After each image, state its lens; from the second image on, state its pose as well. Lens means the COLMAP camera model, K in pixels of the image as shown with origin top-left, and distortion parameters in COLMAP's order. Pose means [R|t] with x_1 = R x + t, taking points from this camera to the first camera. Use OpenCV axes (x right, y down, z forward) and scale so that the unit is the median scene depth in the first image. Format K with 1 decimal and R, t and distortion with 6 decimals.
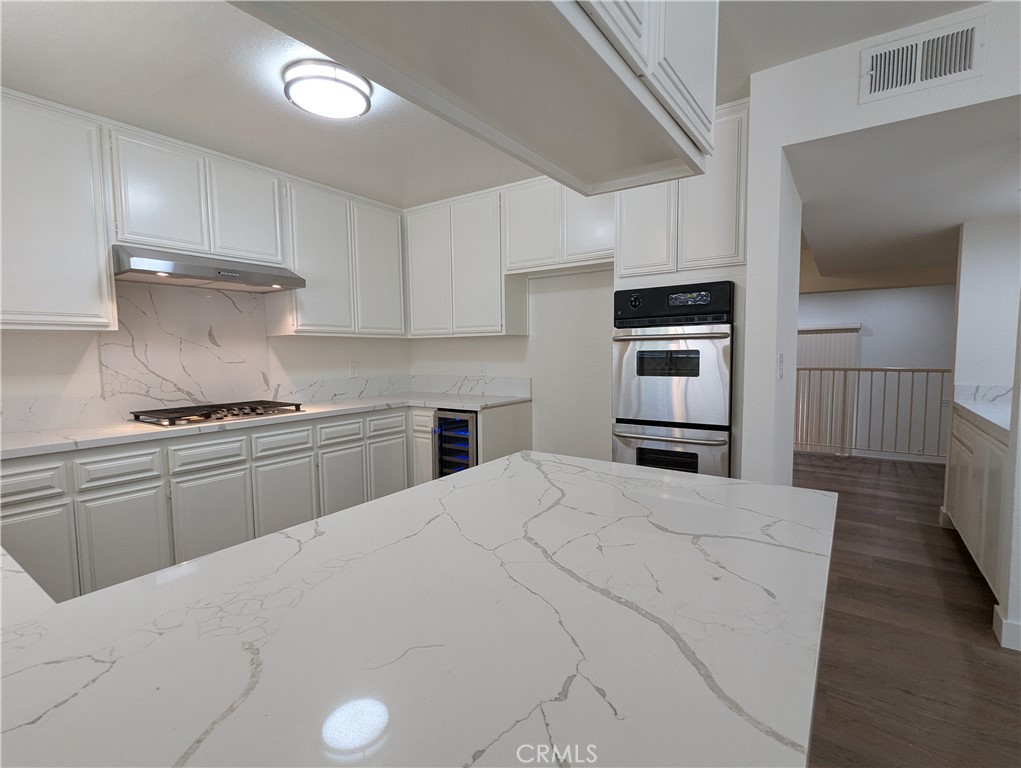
lens RADIAL K [[486.1, 0, 513.1], [0, 486.1, 387.2], [0, 0, 1]] dist [0.003184, 0.002434]
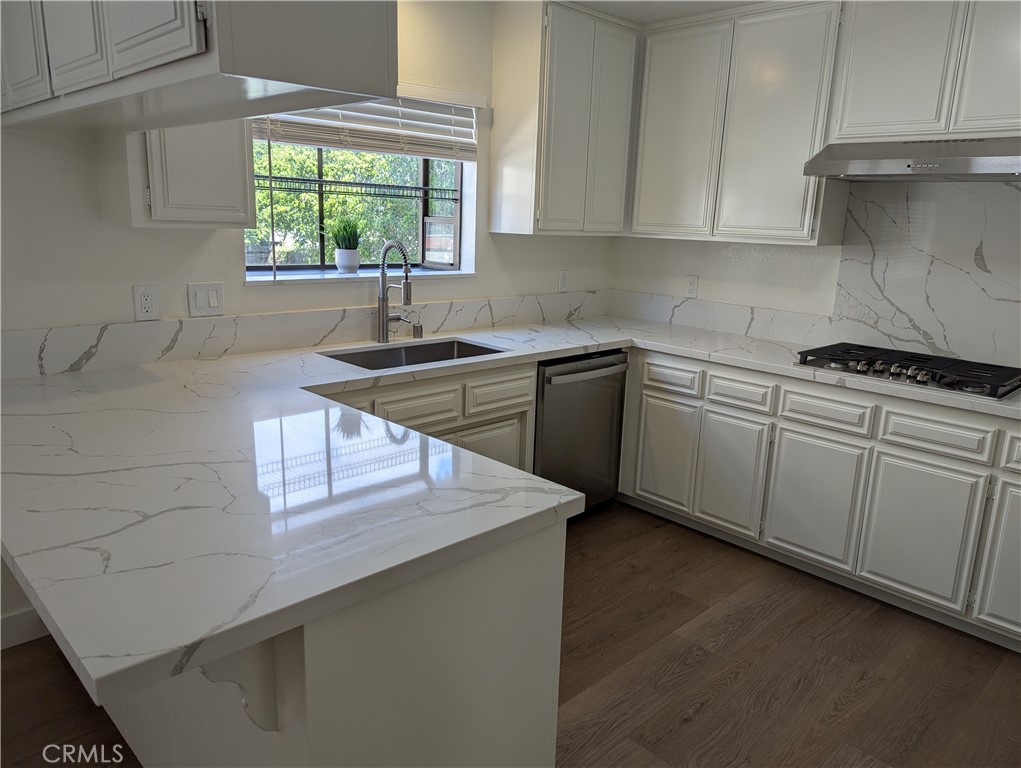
lens RADIAL K [[720.9, 0, 512.3], [0, 720.9, 382.6], [0, 0, 1]] dist [0.000270, -0.000727]
pose [[-0.175562, 0.226432, -0.958074, 0.662596], [-0.110397, 0.962523, 0.247713, -0.161252], [0.978259, 0.149258, -0.143985, 0.798422]]
